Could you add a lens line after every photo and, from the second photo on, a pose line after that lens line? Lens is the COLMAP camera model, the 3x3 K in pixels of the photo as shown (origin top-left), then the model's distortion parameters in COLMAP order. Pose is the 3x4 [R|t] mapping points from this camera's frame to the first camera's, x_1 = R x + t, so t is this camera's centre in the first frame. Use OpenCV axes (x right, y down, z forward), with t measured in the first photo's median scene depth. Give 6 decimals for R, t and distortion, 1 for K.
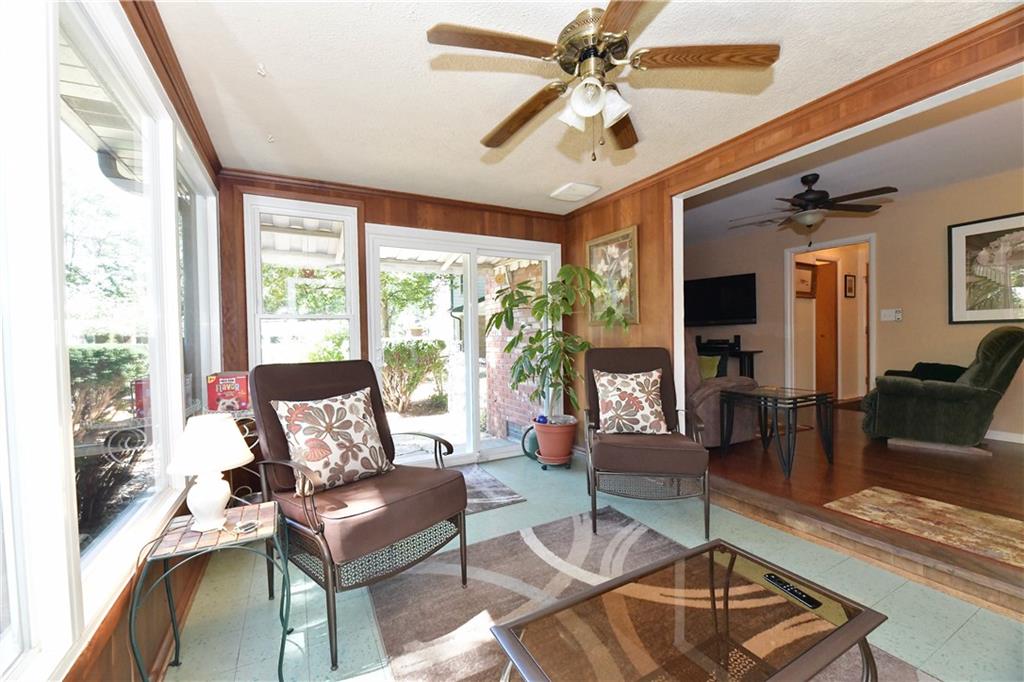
lens RADIAL K [[412.5, 0, 513.1], [0, 412.5, 340.1], [0, 0, 1]] dist [-0.006994, -0.000369]
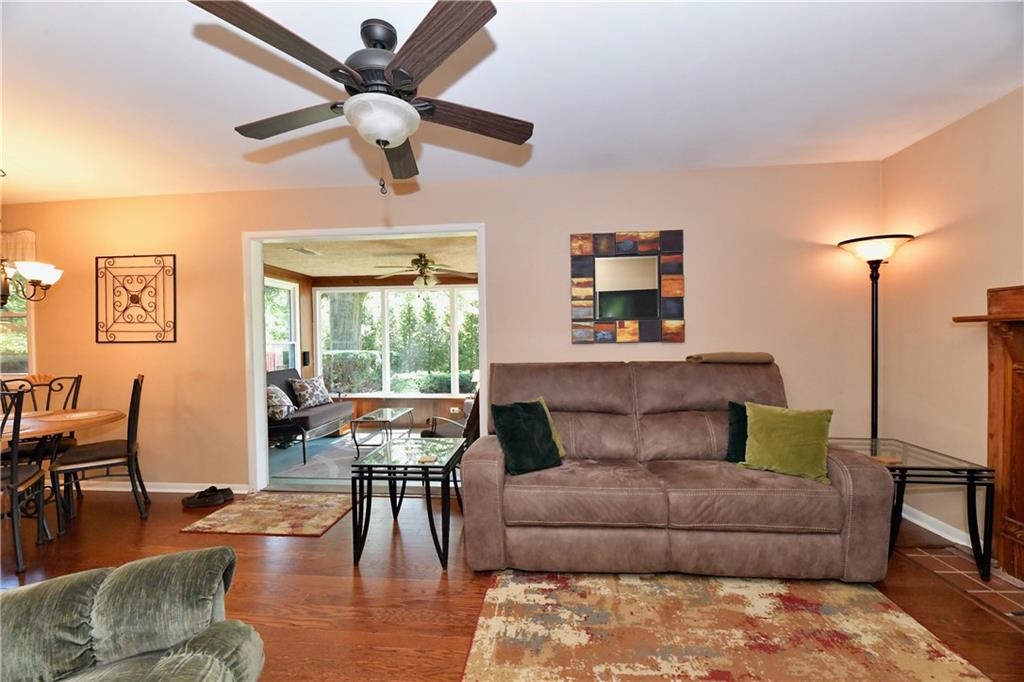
lens RADIAL K [[412.5, 0, 512.5], [0, 412.5, 343.3], [0, 0, 1]] dist [-0.006994, -0.000369]
pose [[-0.541818, 0.035404, -0.839750, 0.700722], [0.017877, 0.999372, 0.030599, -0.058986], [0.840306, 0.001567, -0.542110, 0.931986]]
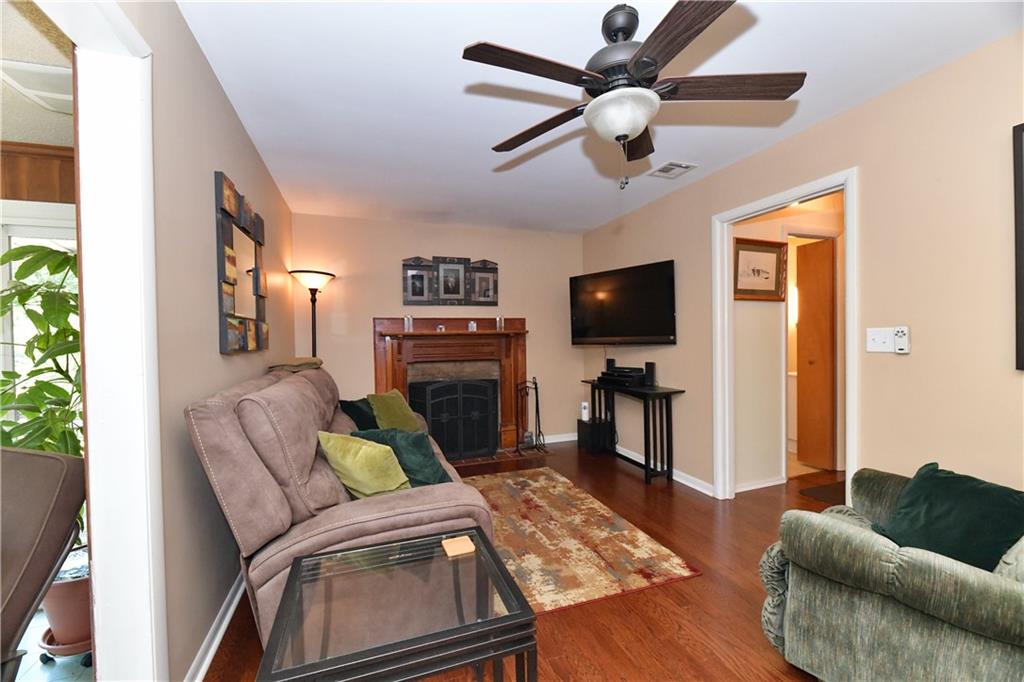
lens RADIAL K [[412.5, 0, 511.5], [0, 412.5, 342.5], [0, 0, 1]] dist [-0.006994, -0.000369]
pose [[0.990492, -0.000757, -0.137565, 0.461440], [0.001823, 0.999969, 0.007624, -0.050833], [0.137555, -0.007802, 0.990463, 0.391494]]
